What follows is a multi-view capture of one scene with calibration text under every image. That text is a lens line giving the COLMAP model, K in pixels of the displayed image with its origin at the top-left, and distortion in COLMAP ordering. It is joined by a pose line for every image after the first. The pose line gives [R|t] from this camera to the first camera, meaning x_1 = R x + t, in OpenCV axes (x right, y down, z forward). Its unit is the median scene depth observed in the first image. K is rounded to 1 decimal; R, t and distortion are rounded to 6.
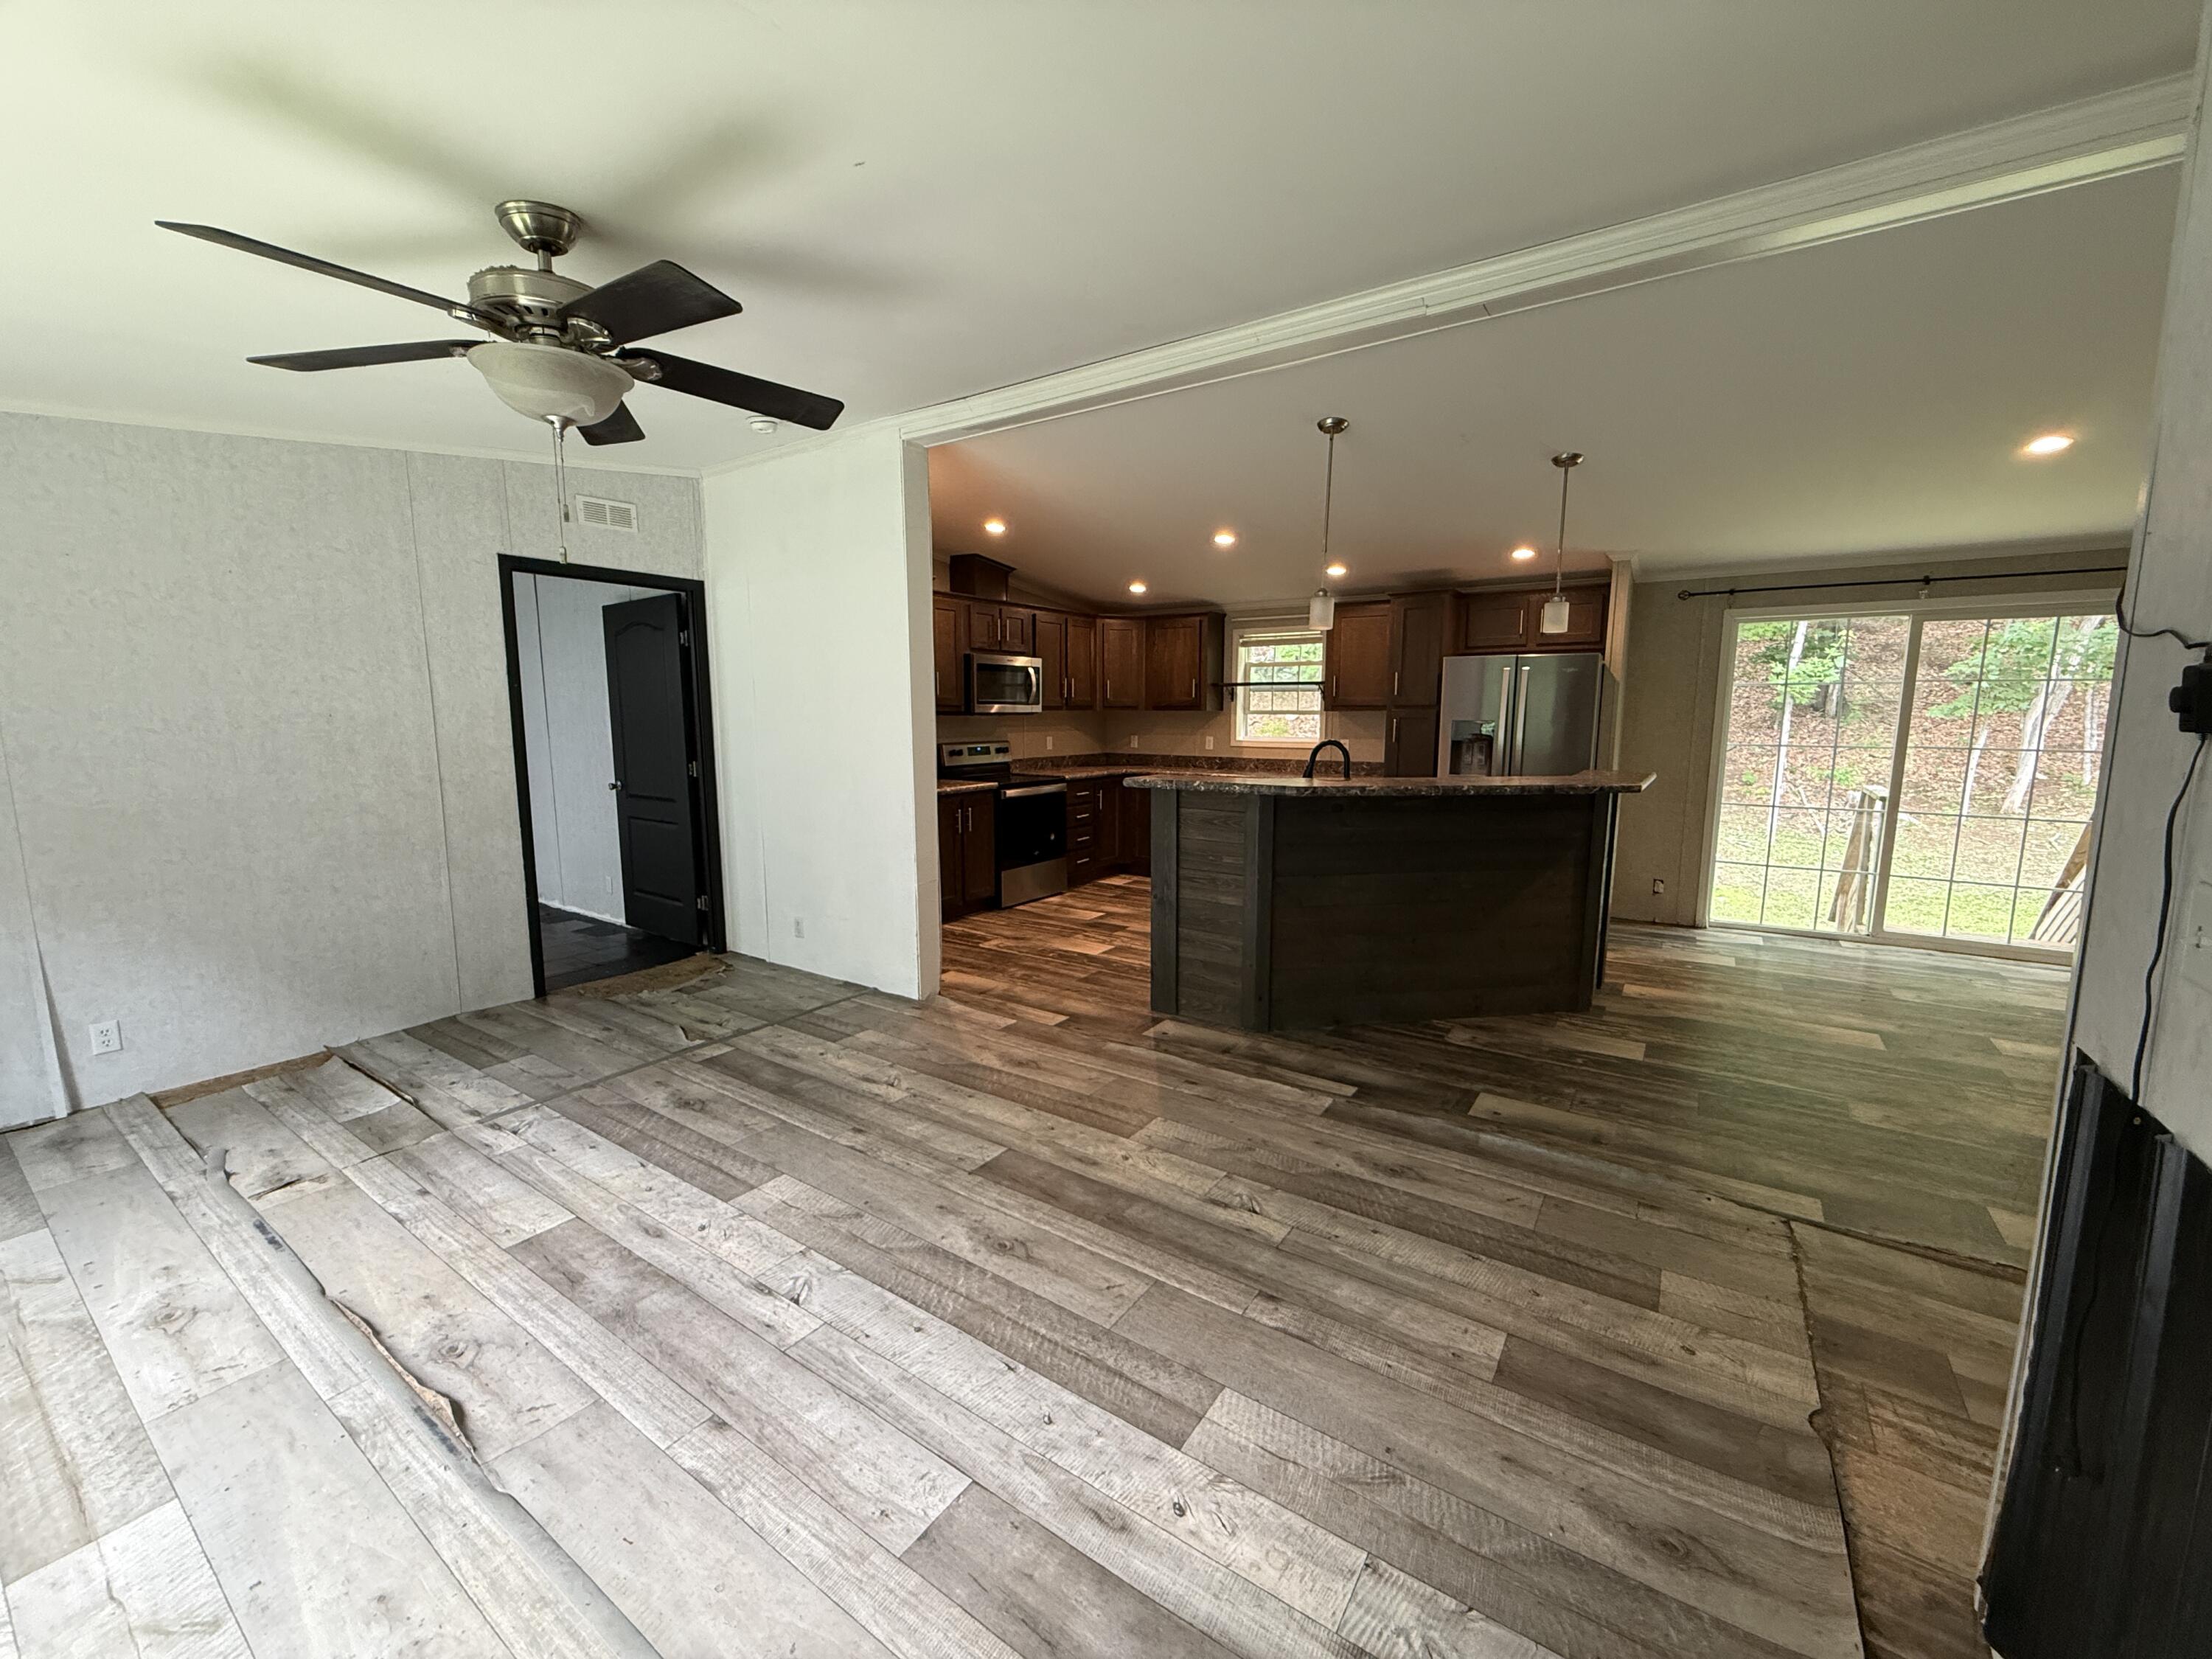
lens RADIAL K [[878.5, 0, 1079.0], [0, 878.5, 833.4], [0, 0, 1]] dist [-0.018776, 0.000001]
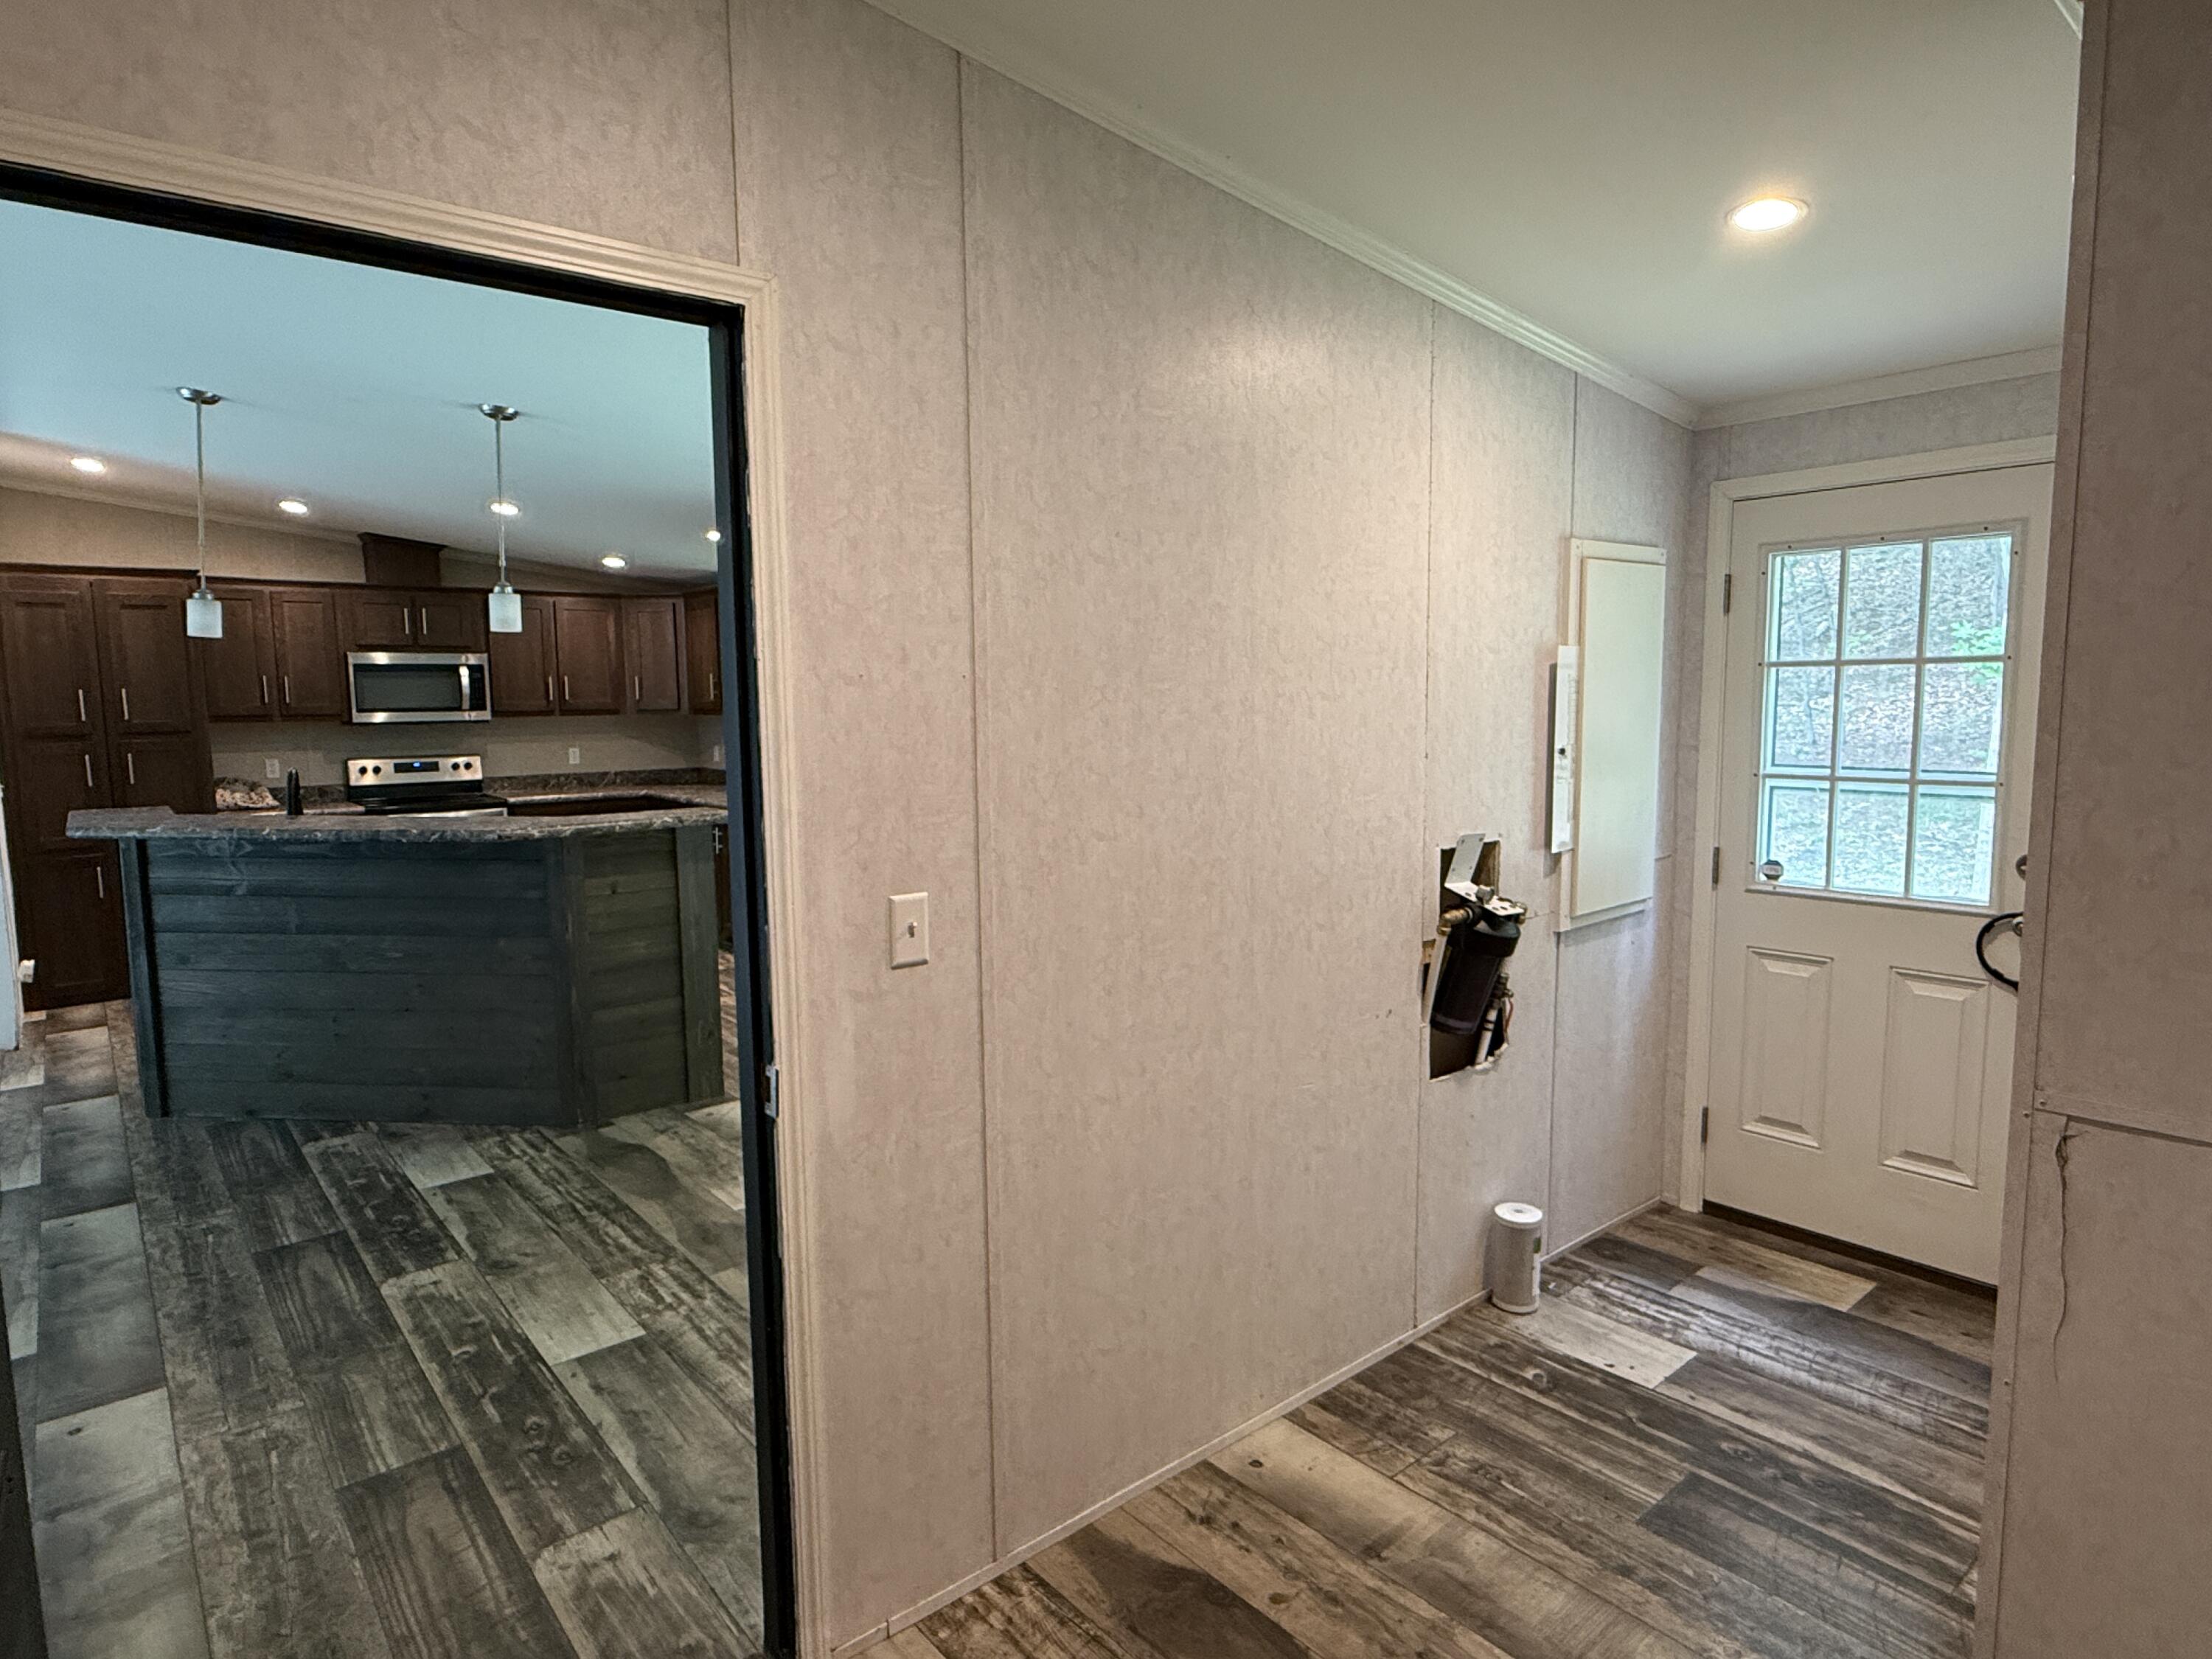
lens RADIAL K [[1225.9, 0, 1098.6], [0, 1225.9, 824.8], [0, 0, 1]] dist [-0.029909, 0.015224]
pose [[0.968546, 0.017351, -0.248231, 1.928112], [-0.025364, 0.999254, -0.029117, -0.056080], [0.247540, 0.034497, 0.968263, 0.138593]]
